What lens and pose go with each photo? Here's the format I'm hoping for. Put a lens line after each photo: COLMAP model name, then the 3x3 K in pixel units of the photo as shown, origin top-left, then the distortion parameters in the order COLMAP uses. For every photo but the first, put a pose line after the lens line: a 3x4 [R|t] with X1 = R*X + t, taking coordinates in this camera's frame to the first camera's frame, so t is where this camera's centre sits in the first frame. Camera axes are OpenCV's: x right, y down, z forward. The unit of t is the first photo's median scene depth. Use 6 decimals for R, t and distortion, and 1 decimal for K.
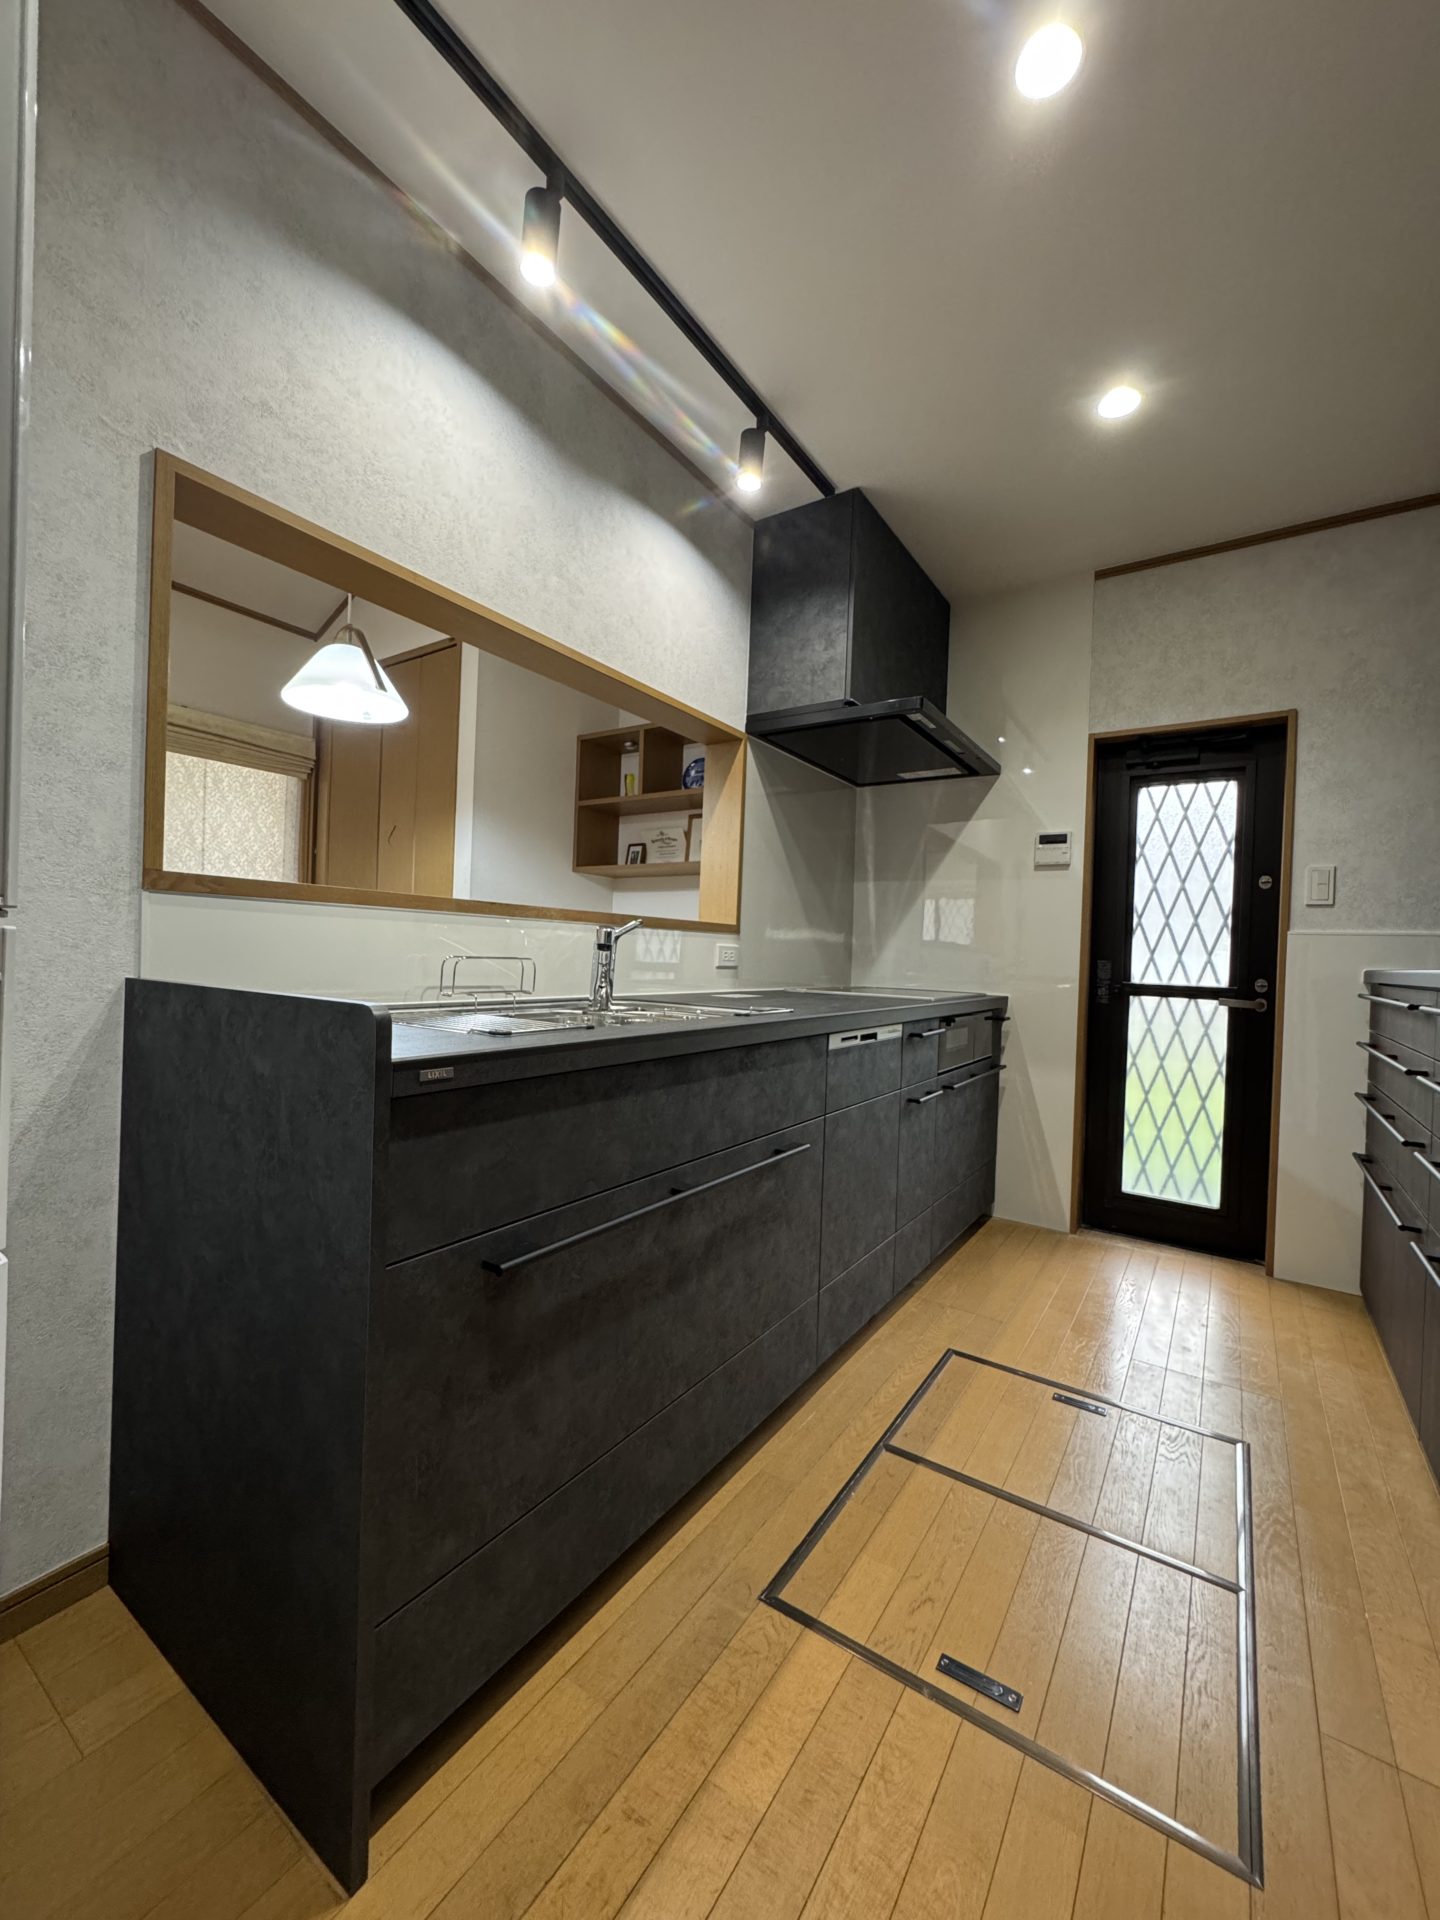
lens RADIAL K [[761.9, 0, 725.8], [0, 761.9, 962.3], [0, 0, 1]] dist [-0.008204, 0.000620]
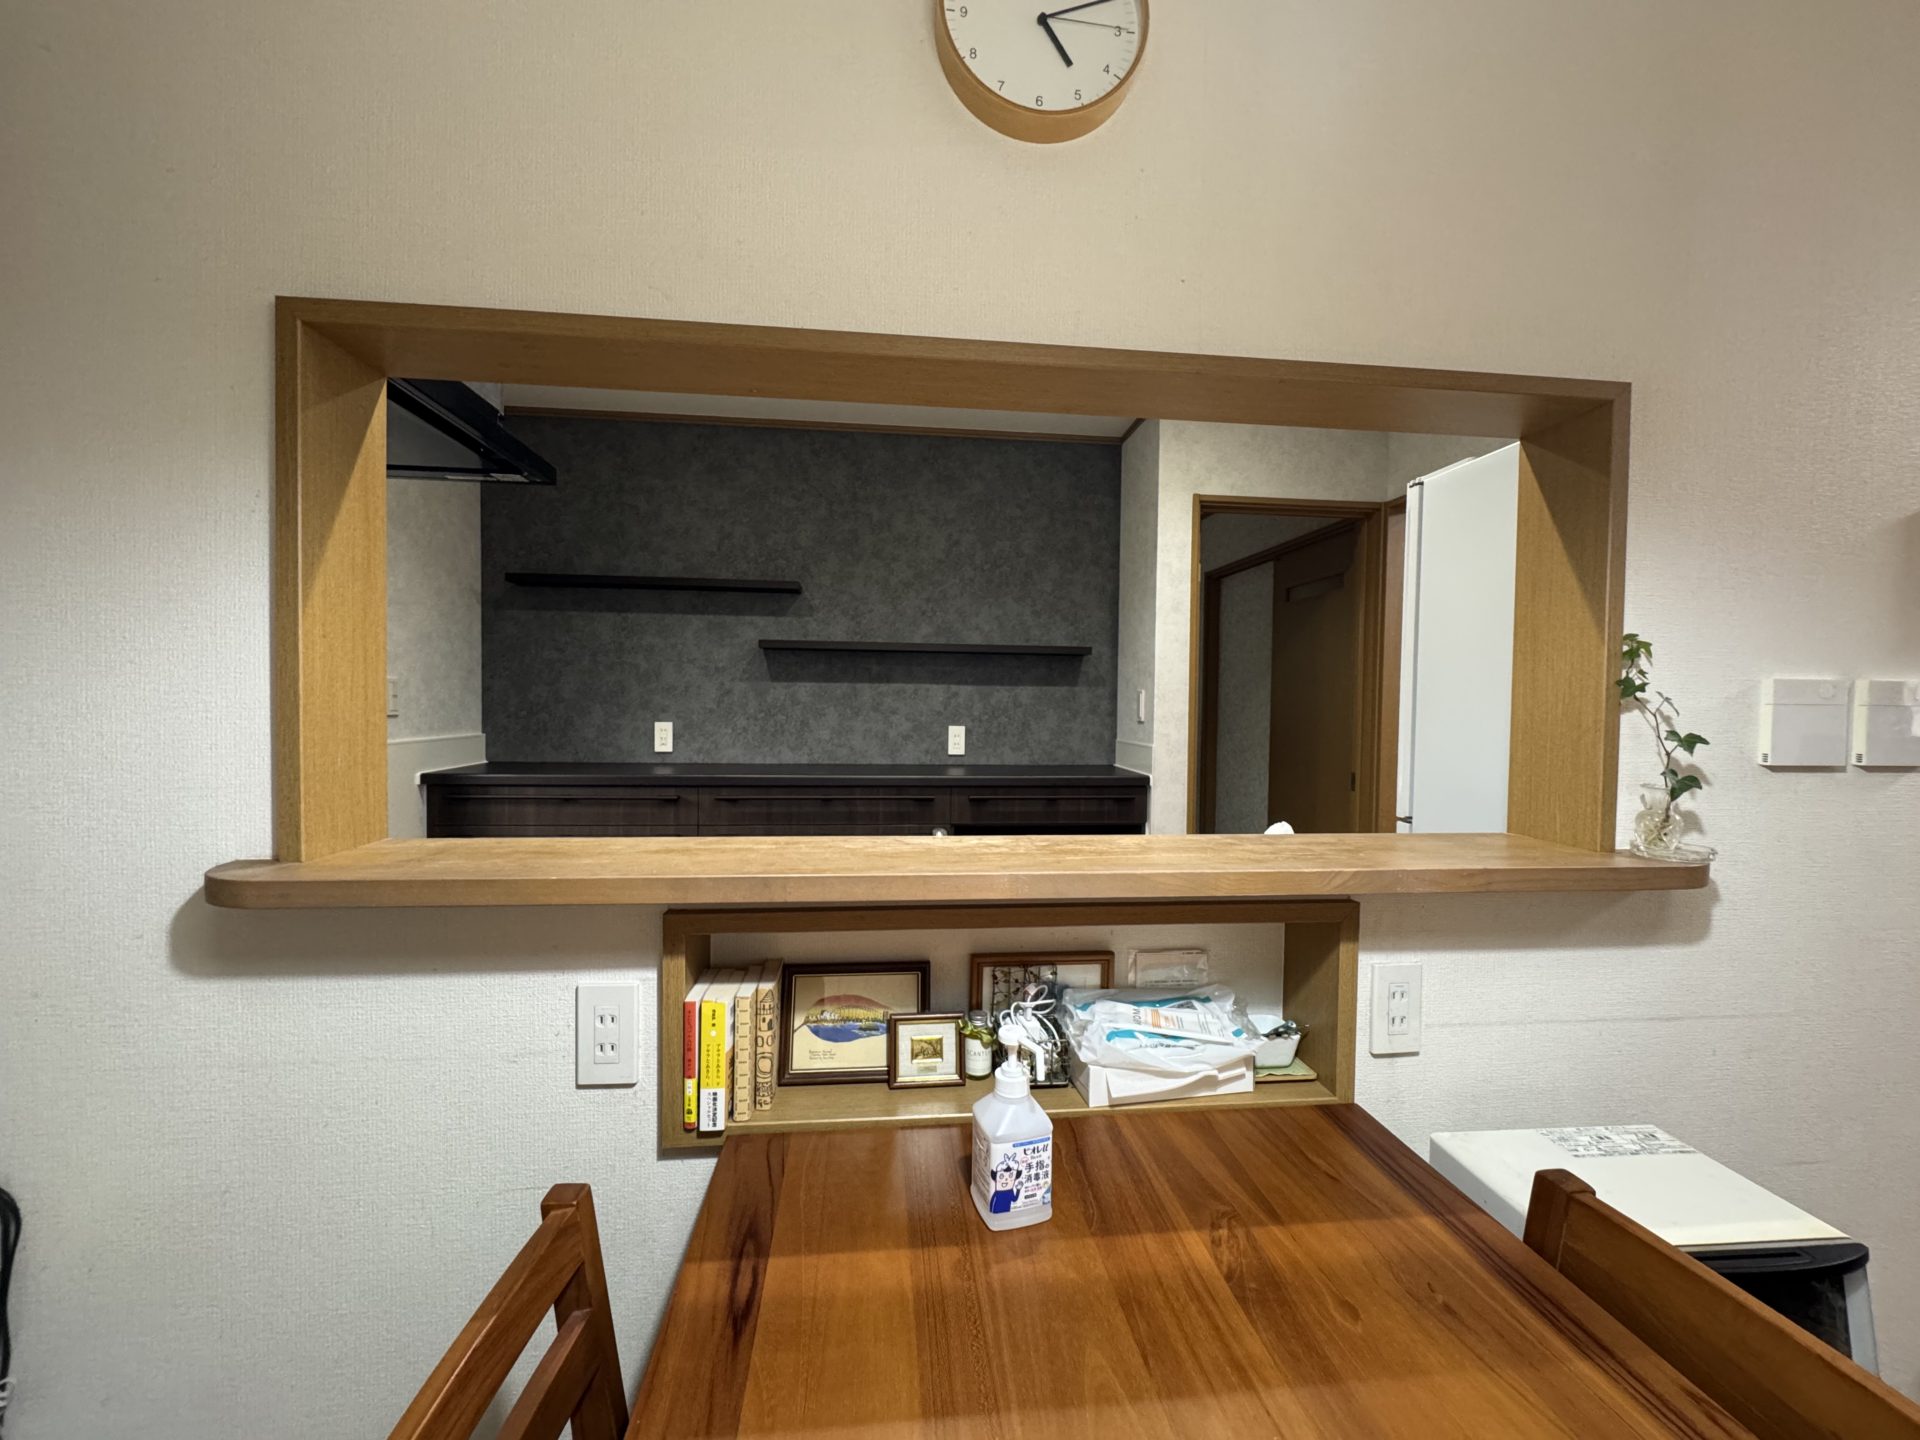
lens RADIAL K [[761.9, 0, 963.0], [0, 761.9, 718.9], [0, 0, 1]] dist [-0.008204, 0.000620]
pose [[-0.641266, -0.059707, 0.764992, -0.483923], [-0.027842, 0.998122, 0.054563, -0.142819], [-0.766813, 0.013691, -0.641724, 1.022400]]
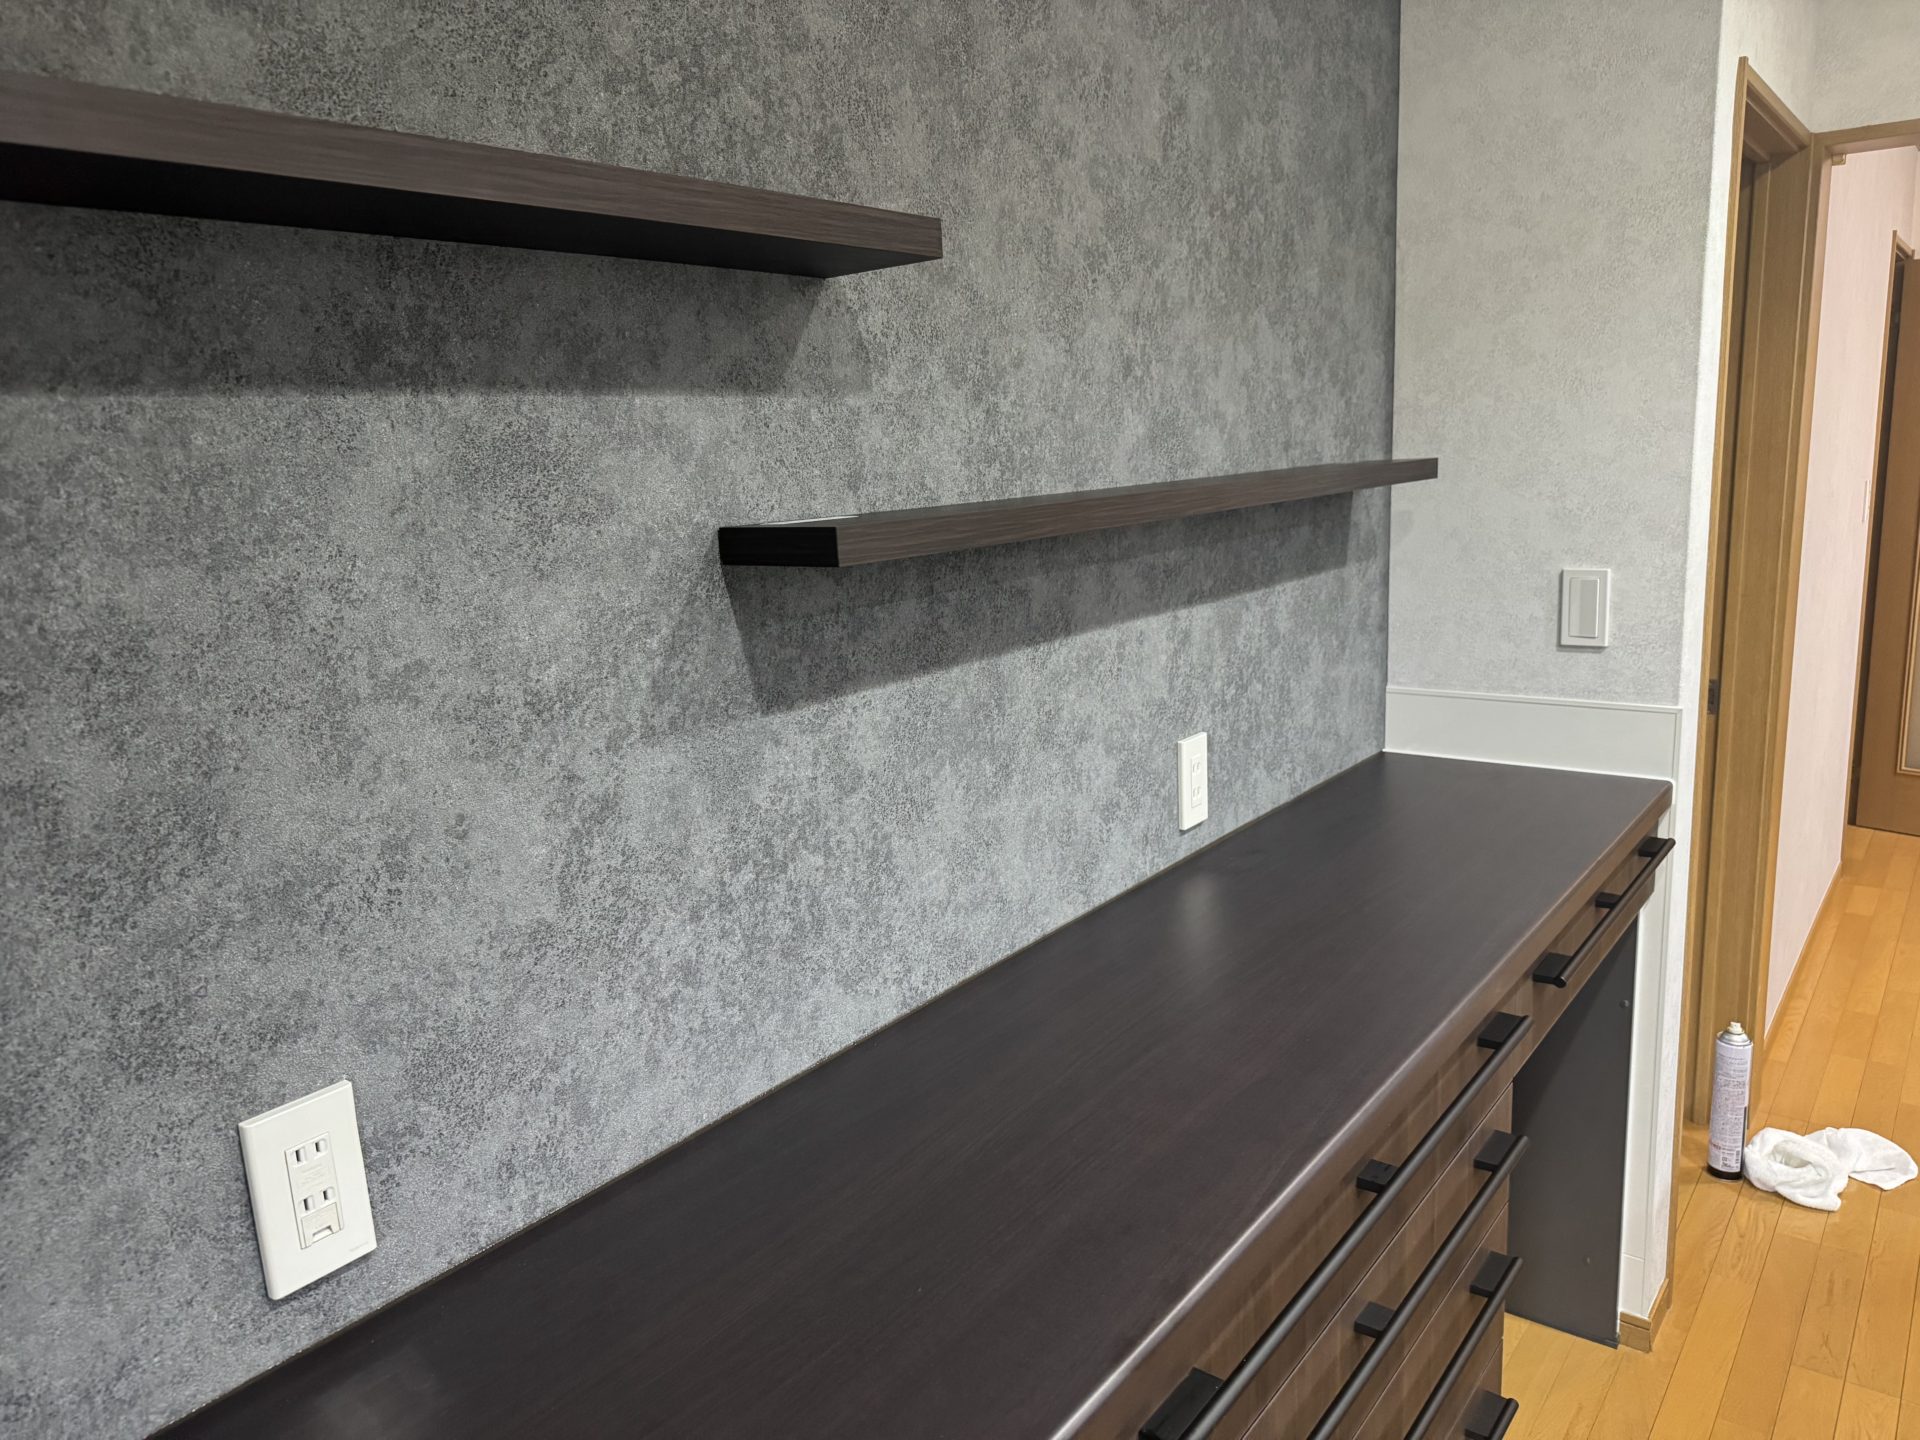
lens RADIAL K [[1341.5, 0, 963.3], [0, 1341.5, 729.1], [0, 0, 1]] dist [0.043813, -0.010761]
pose [[-0.997960, -0.001304, 0.063835, 0.591687], [0.012764, 0.975535, 0.219473, -0.223233], [-0.062560, 0.219840, -0.973528, 0.905715]]
